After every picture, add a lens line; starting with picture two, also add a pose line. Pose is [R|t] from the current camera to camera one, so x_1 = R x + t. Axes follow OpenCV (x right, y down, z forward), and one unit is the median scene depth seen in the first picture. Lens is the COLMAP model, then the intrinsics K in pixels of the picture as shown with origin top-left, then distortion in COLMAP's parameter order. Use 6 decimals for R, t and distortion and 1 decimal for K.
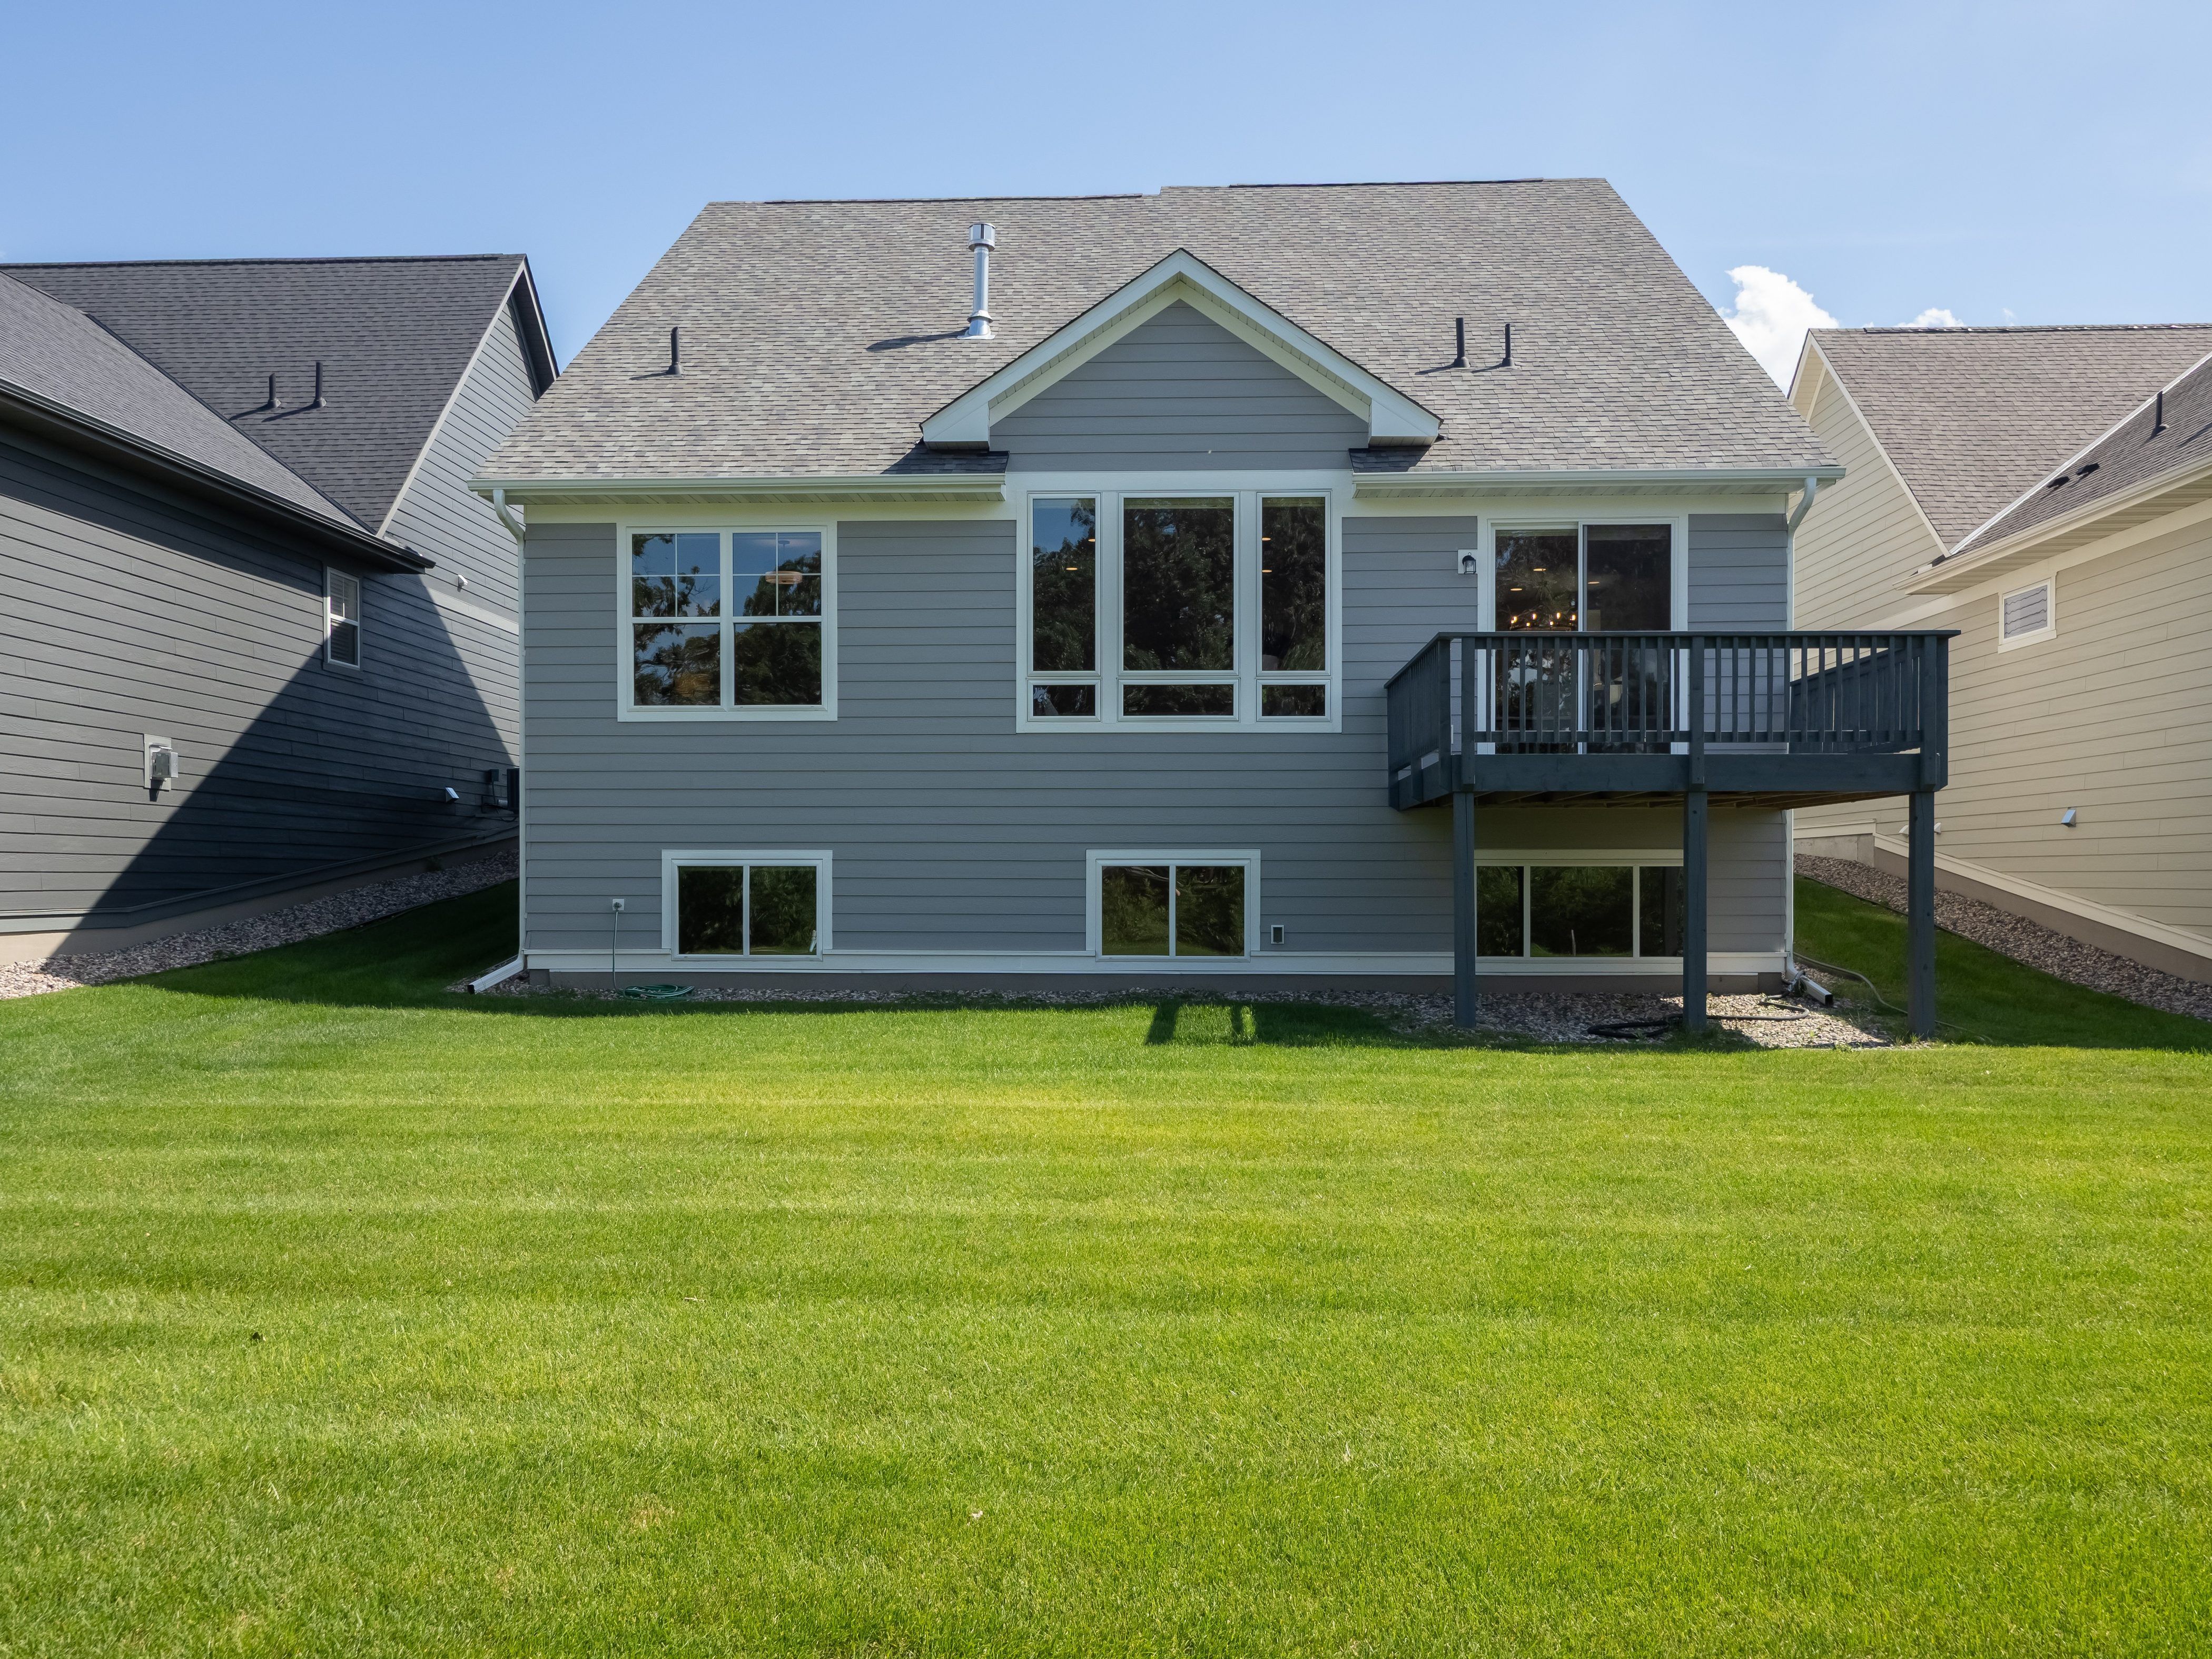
lens RADIAL K [[1907.6, 0, 1104.7], [0, 1907.6, 909.8], [0, 0, 1]] dist [-0.002396, -0.001953]
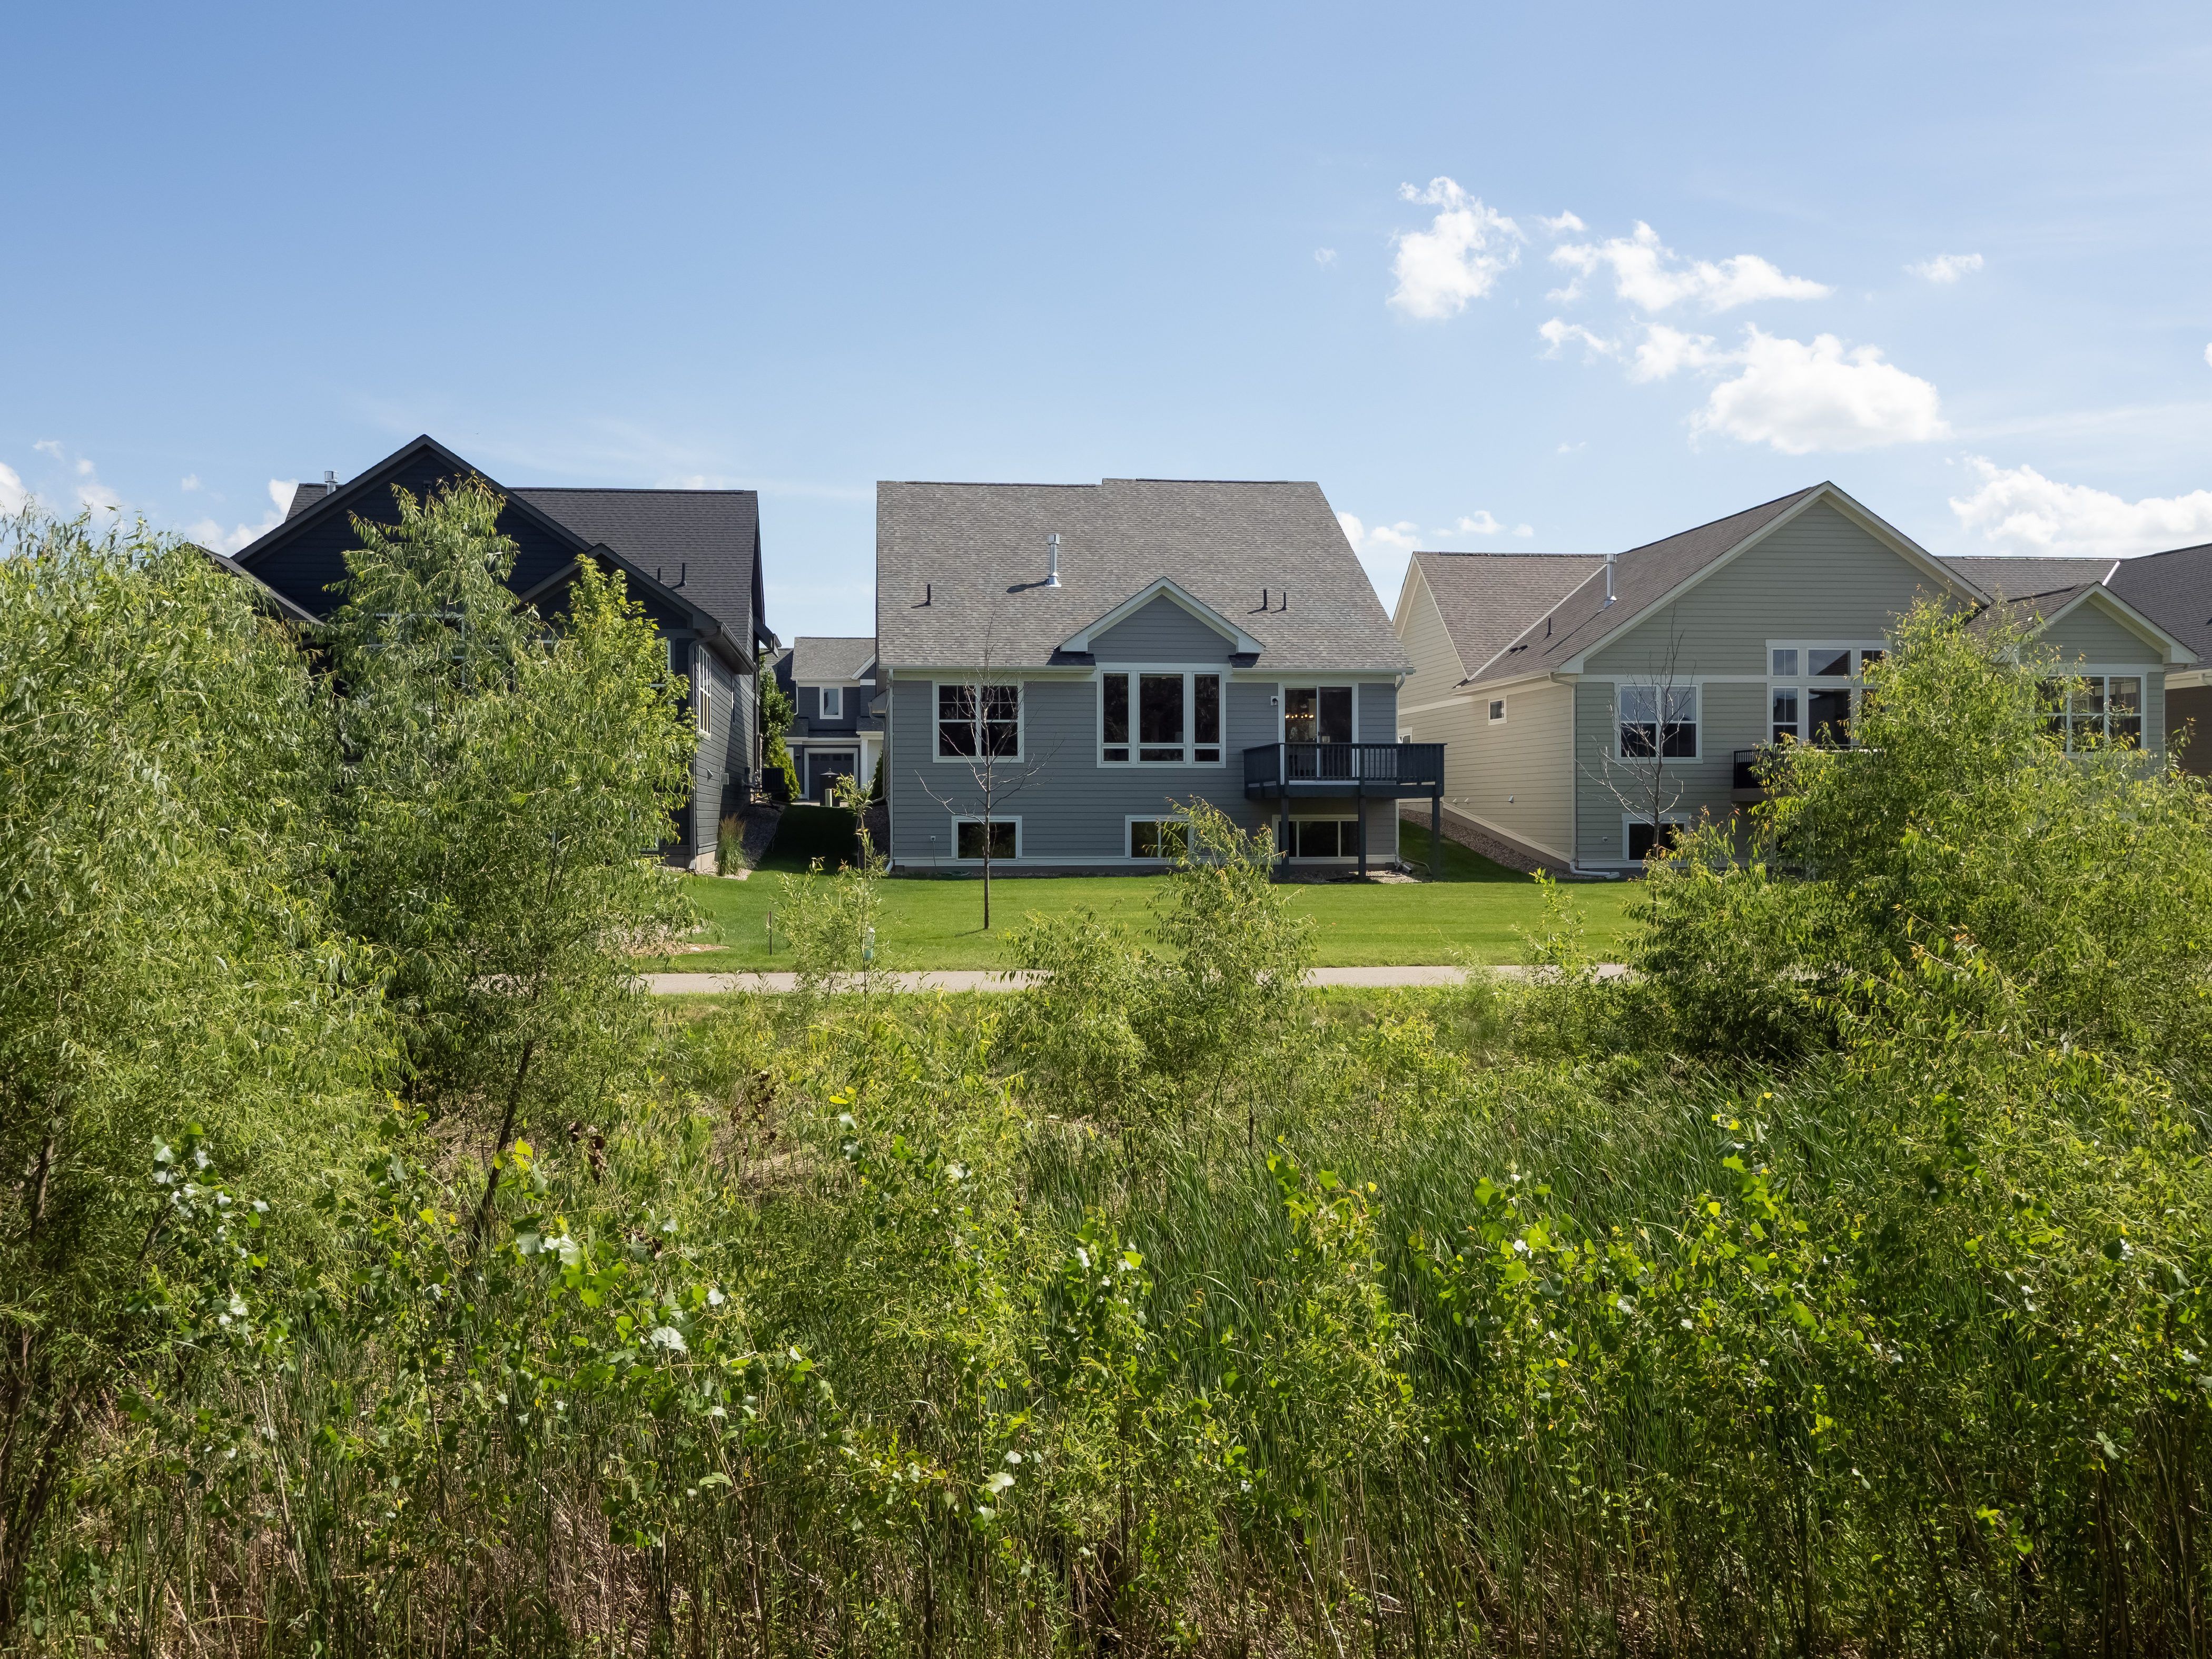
lens RADIAL K [[1907.6, 0, 1104.7], [0, 1907.6, 909.8], [0, 0, 1]] dist [-0.002396, -0.001953]
pose [[0.985378, -0.012570, 0.169919, -0.460831], [0.006452, 0.999312, 0.036511, 0.001001], [-0.170261, -0.034881, 0.984781, -1.450842]]
